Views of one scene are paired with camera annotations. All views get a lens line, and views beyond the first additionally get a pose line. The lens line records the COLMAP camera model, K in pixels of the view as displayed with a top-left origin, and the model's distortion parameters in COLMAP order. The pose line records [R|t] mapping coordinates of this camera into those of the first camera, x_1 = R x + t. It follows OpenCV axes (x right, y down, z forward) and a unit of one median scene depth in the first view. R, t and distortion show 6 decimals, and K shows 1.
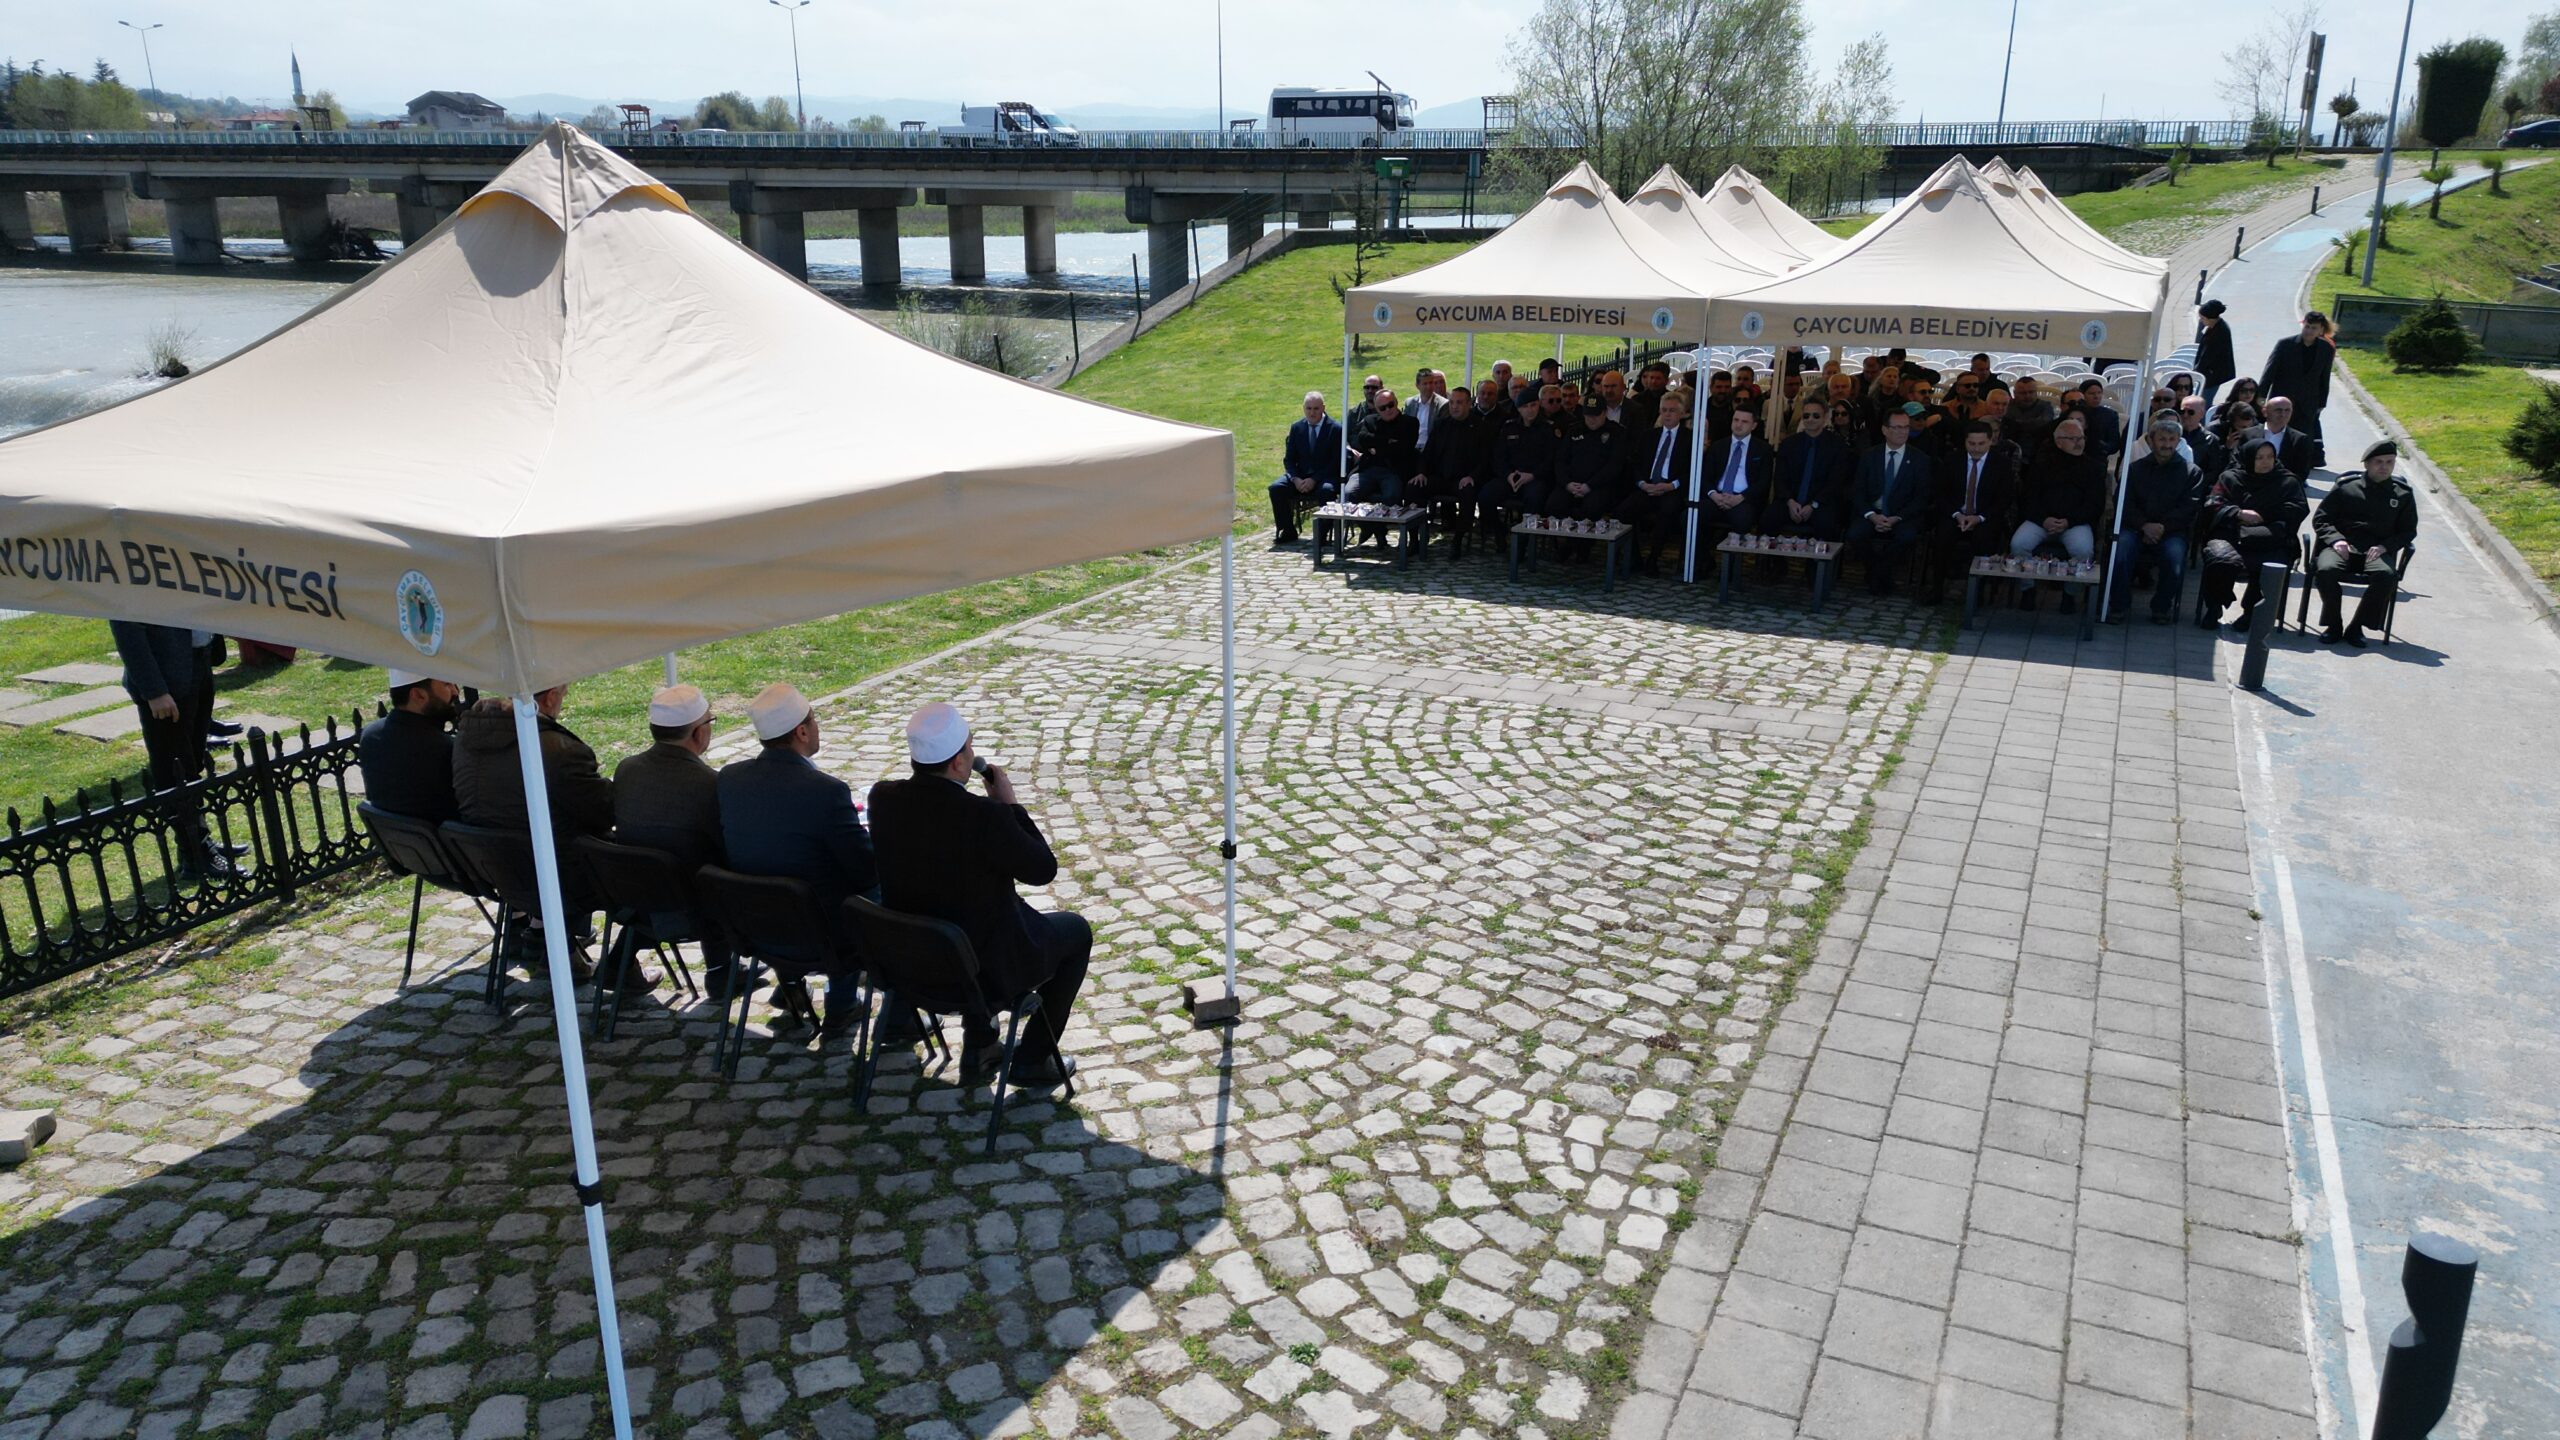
lens RADIAL K [[1800.2, 0, 1280.0], [0, 1800.2, 720.0], [0, 0, 1]] dist [0.090520, -0.088645]
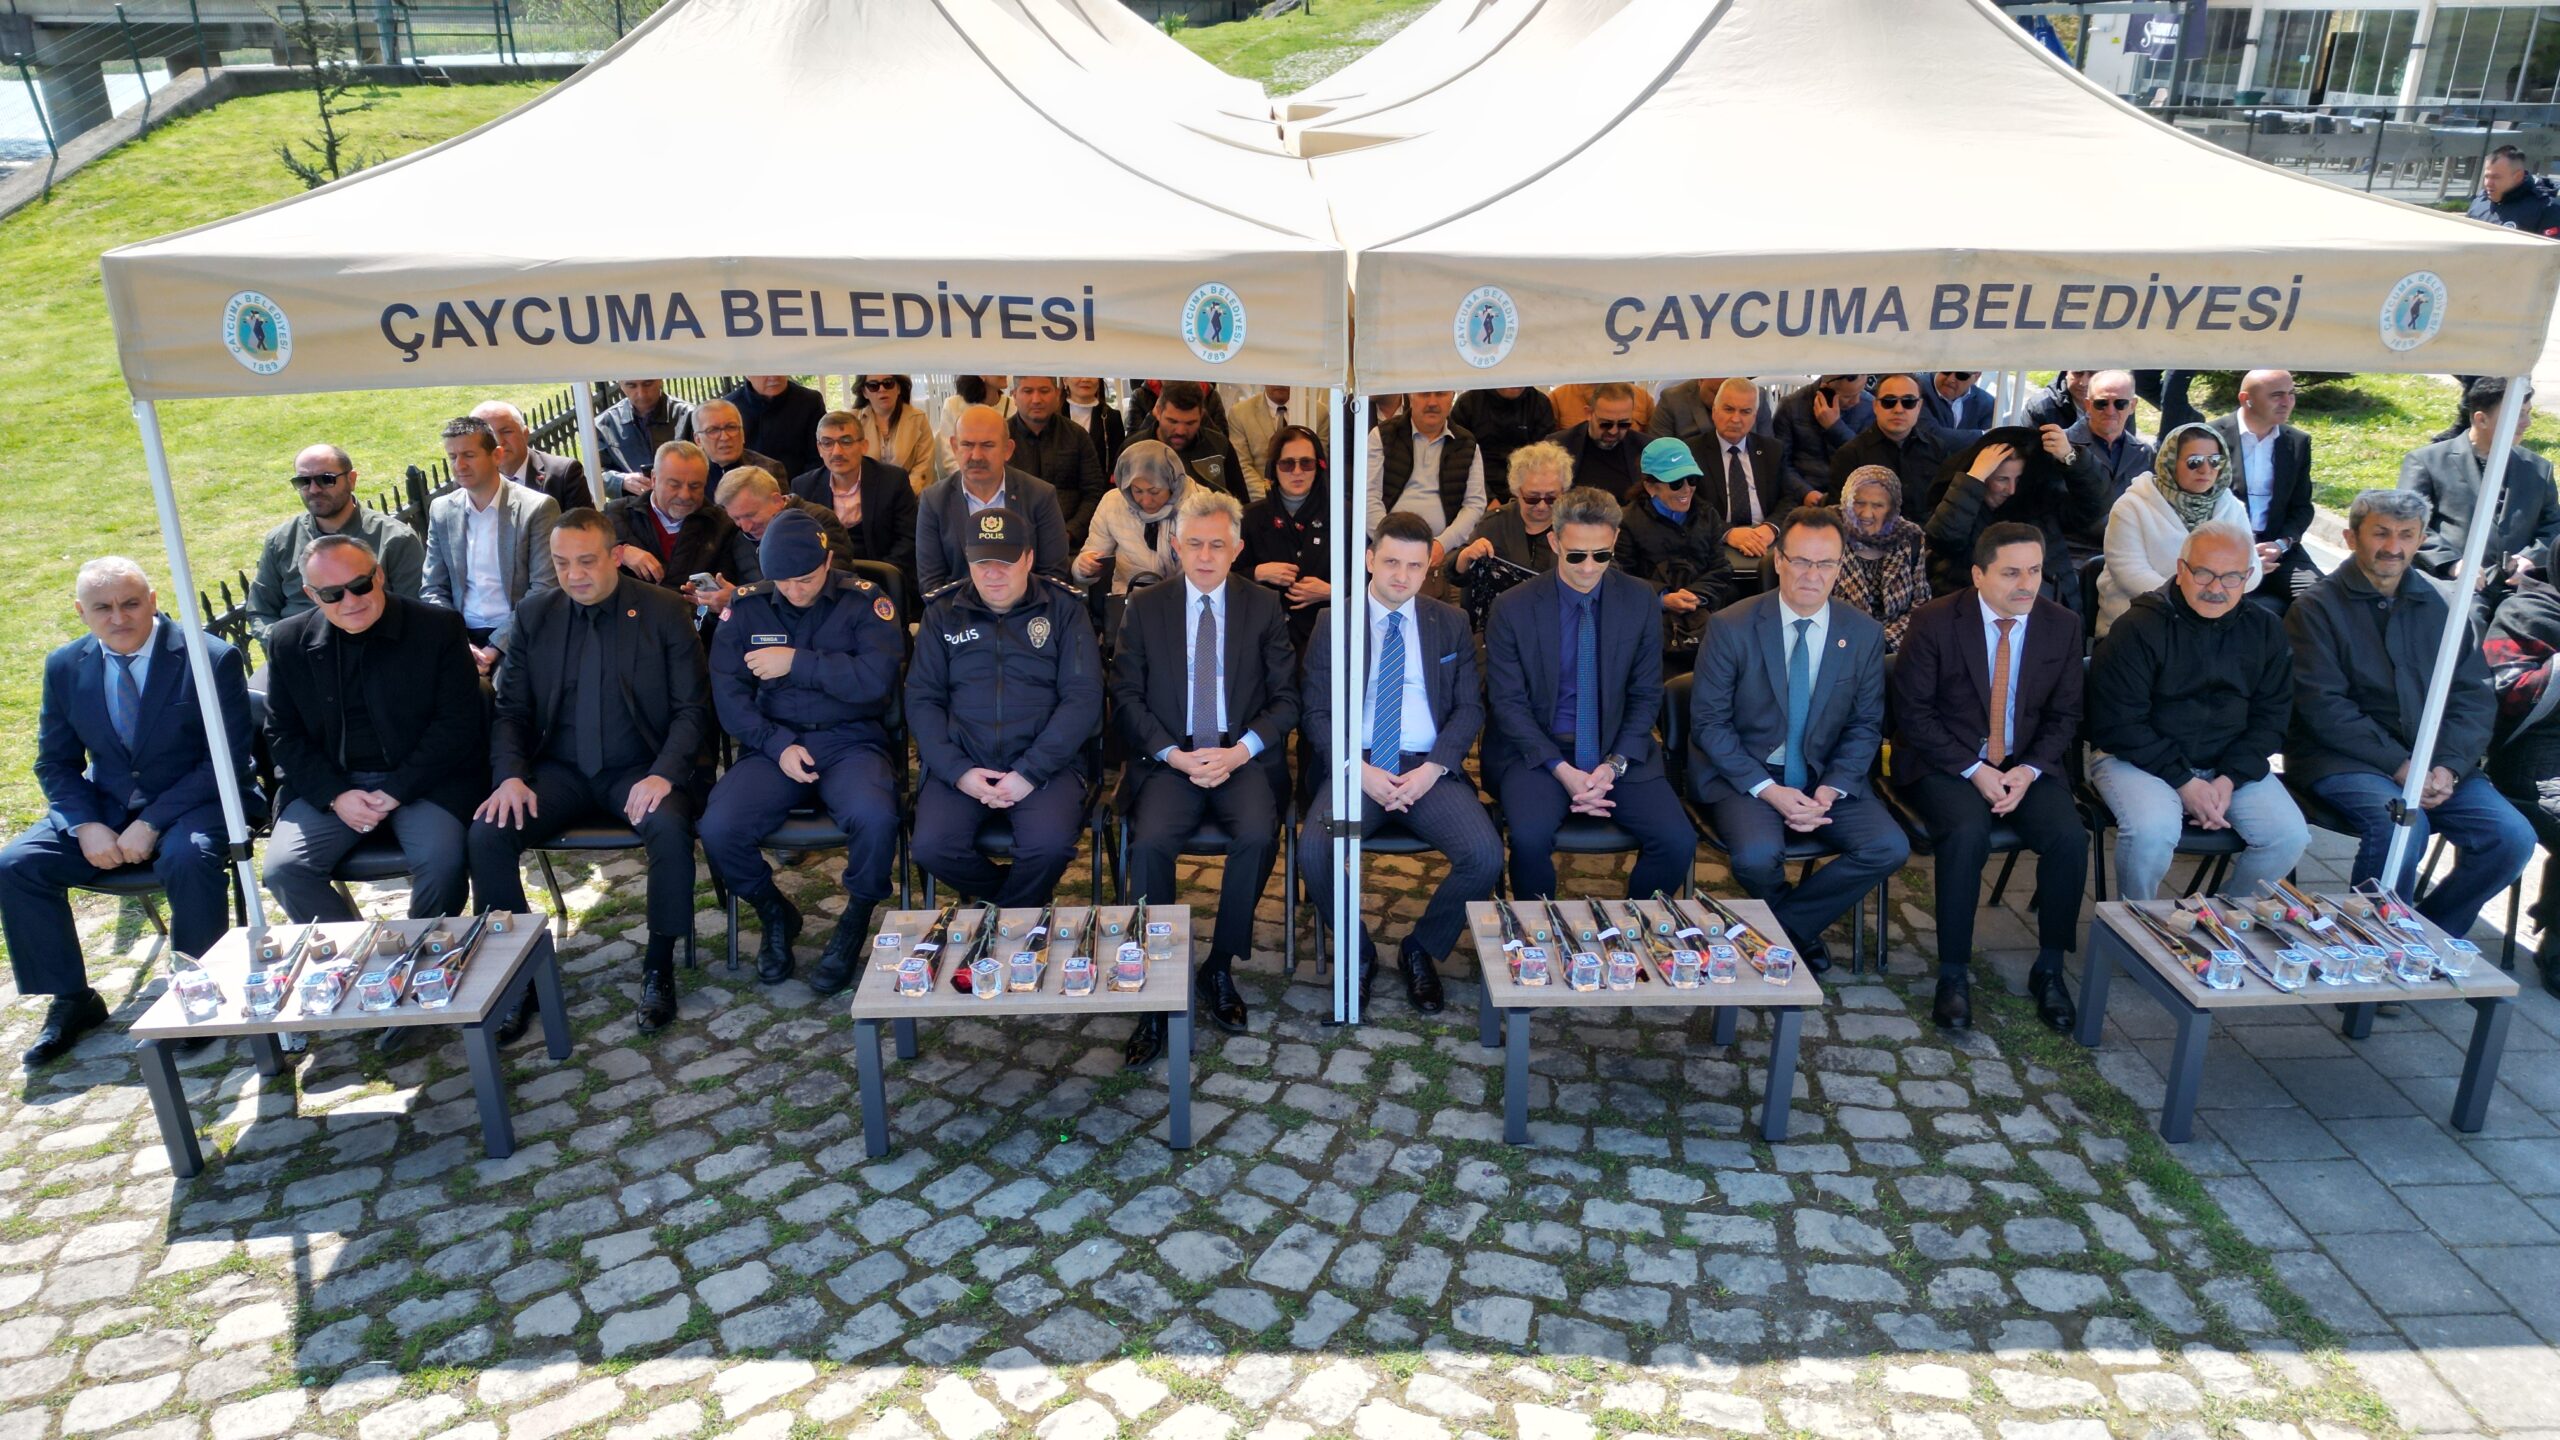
lens RADIAL K [[1800.2, 0, 1280.0], [0, 1800.2, 720.0], [0, 0, 1]] dist [0.090520, -0.088645]
pose [[0.888594, -0.171389, 0.425471, 0.067227], [0.137450, 0.984439, 0.109490, -0.173689], [-0.437616, -0.038812, 0.898324, 0.662240]]
